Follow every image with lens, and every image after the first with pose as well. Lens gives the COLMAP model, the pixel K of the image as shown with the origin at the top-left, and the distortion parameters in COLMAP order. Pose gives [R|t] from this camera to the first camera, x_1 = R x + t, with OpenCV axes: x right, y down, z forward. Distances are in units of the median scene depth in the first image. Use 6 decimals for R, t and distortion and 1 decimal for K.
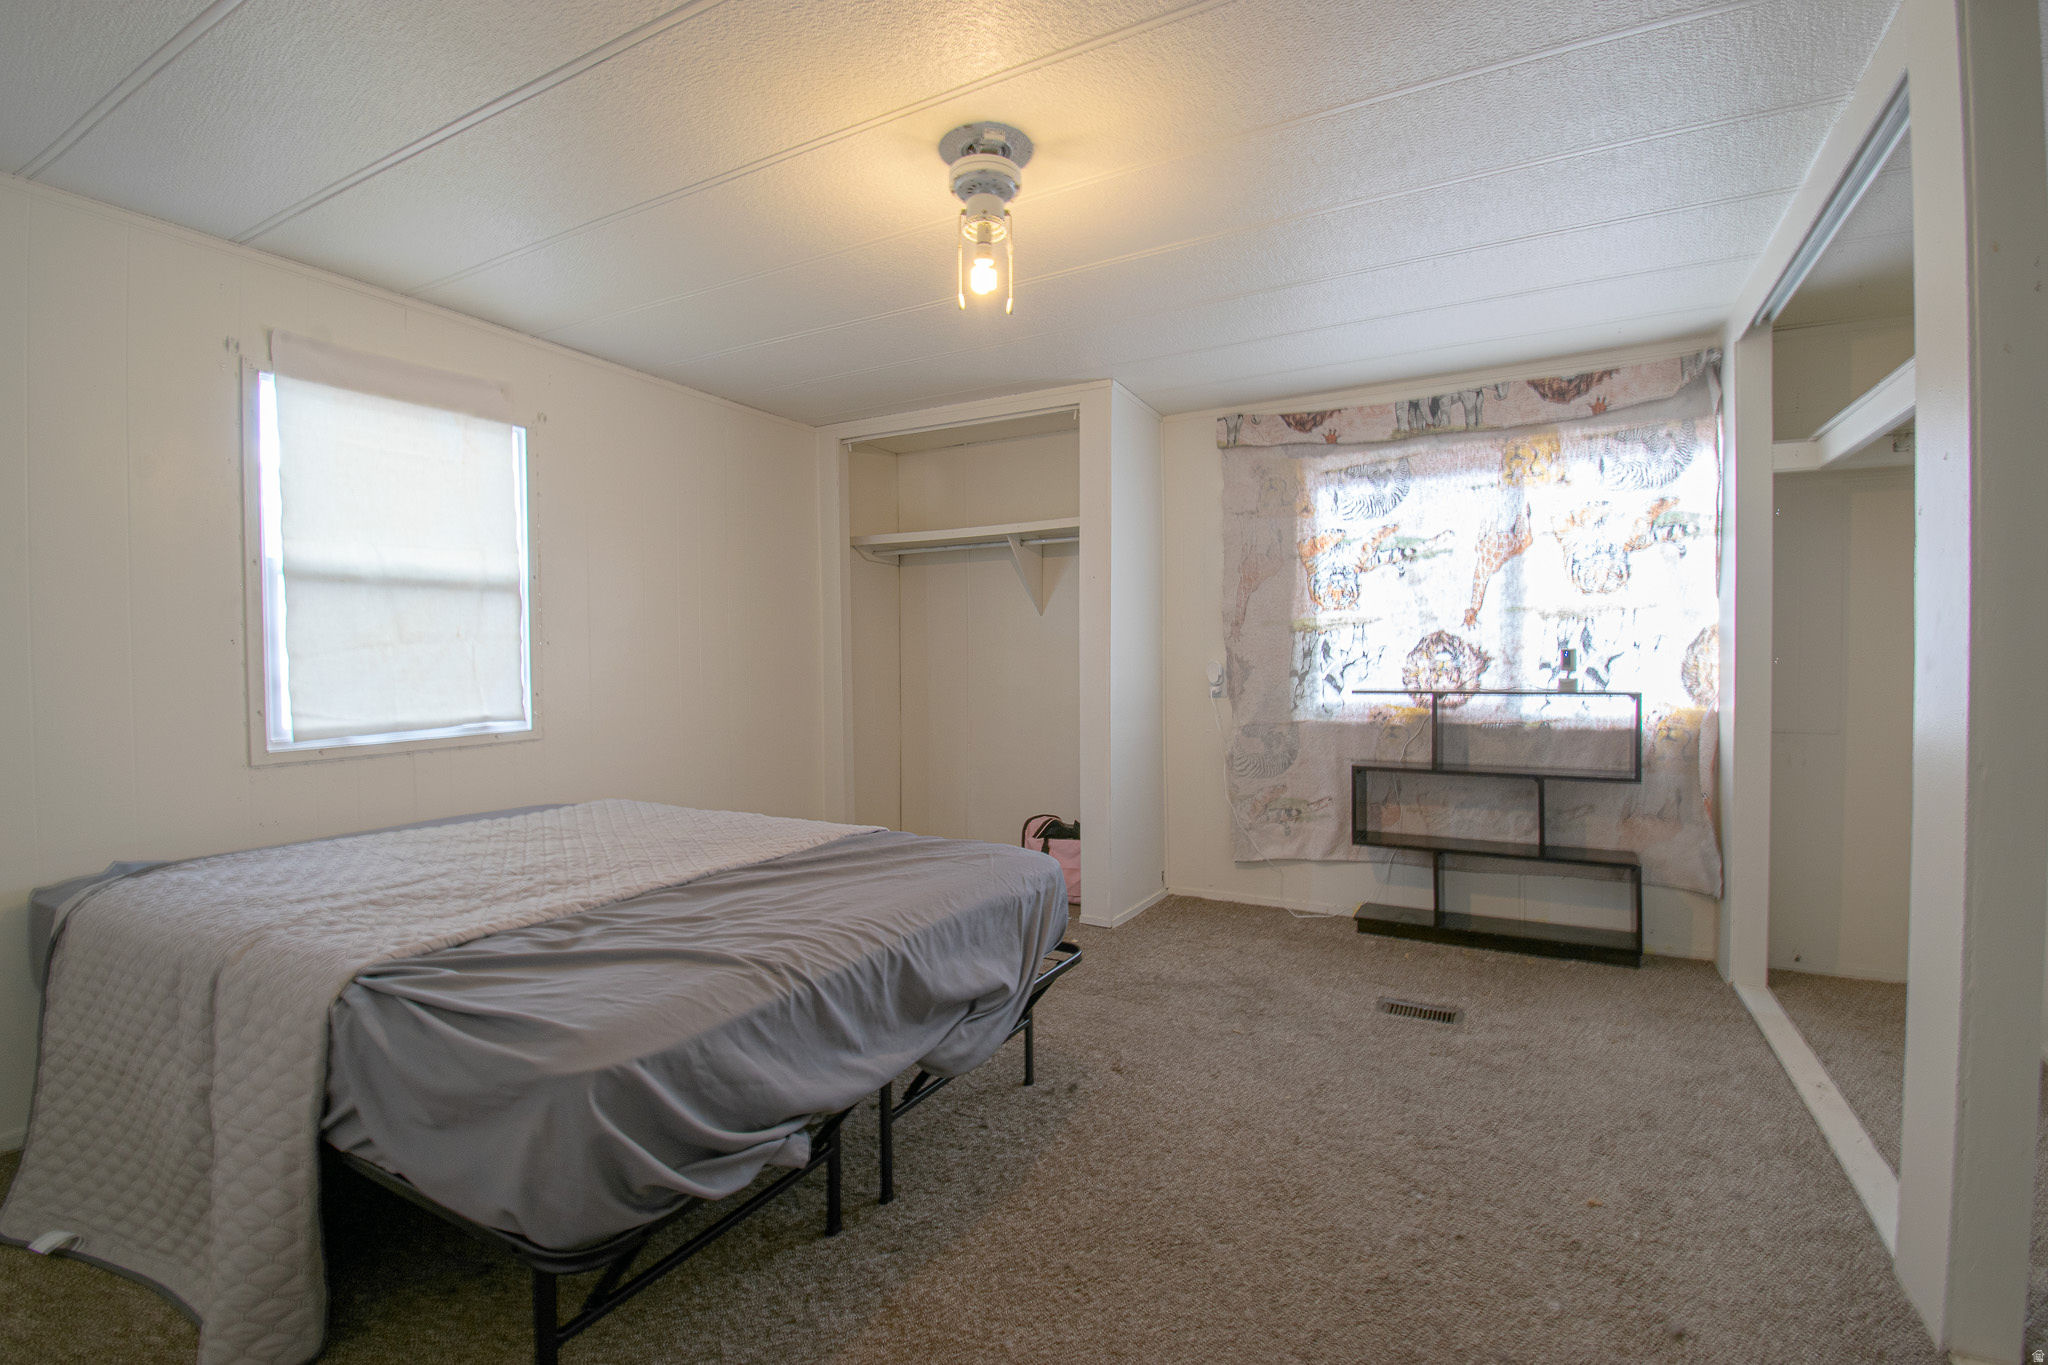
lens RADIAL K [[932.9, 0, 1024.0], [0, 932.9, 682.5], [0, 0, 1]] dist [-0.000921, -0.000305]
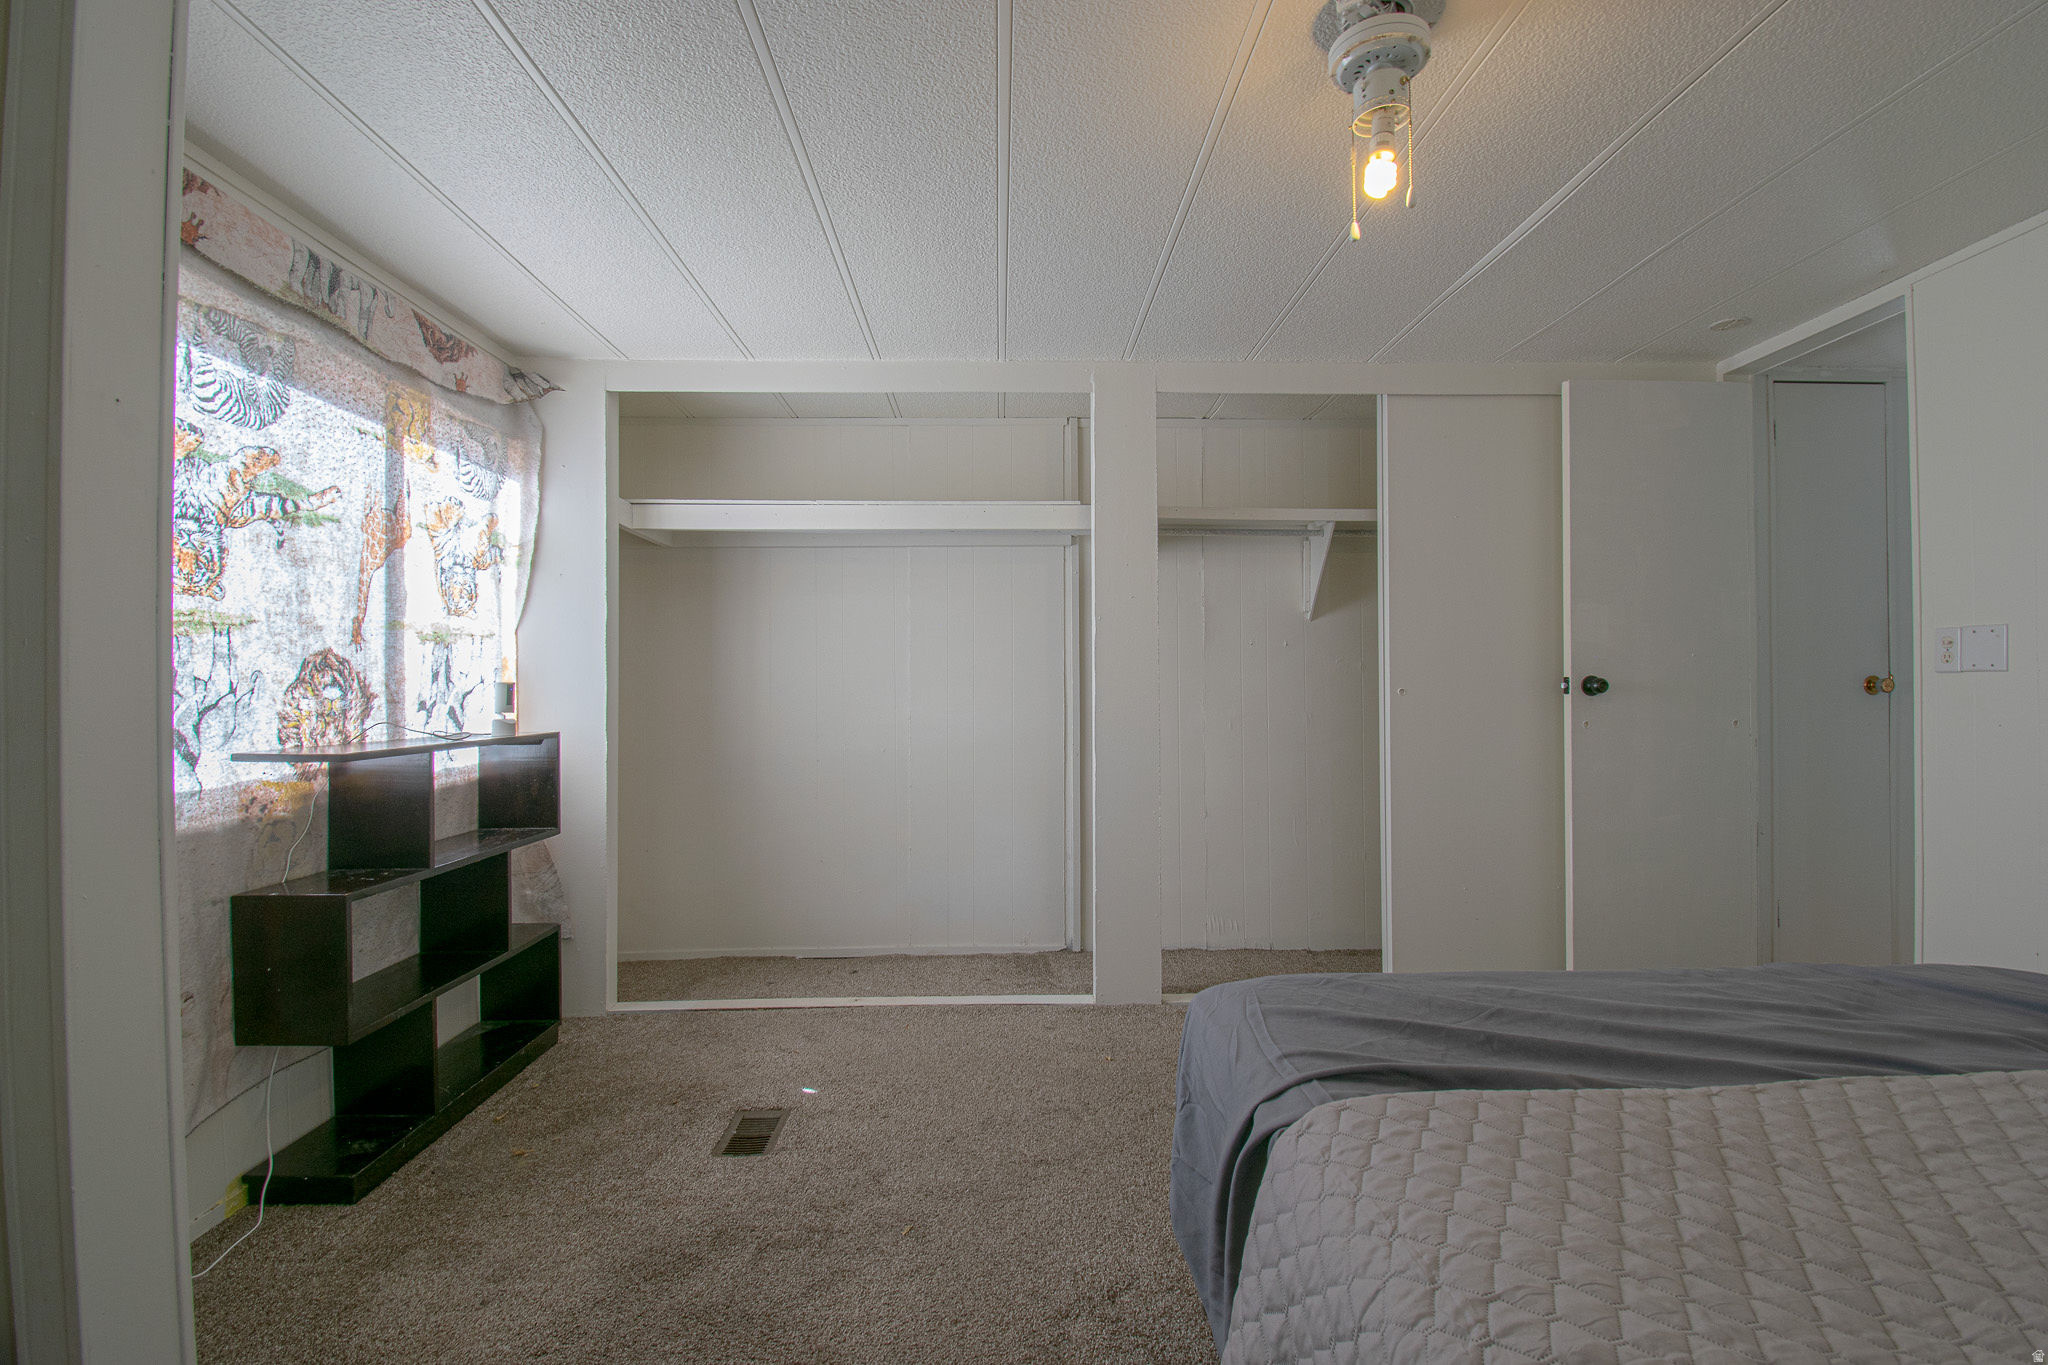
lens RADIAL K [[932.9, 0, 1024.0], [0, 932.9, 682.5], [0, 0, 1]] dist [-0.000921, -0.000305]
pose [[-0.495877, 0.018098, 0.868204, -0.298502], [0.036153, 0.999346, -0.000183, -0.017908], [-0.867640, 0.031297, -0.496207, 0.907703]]
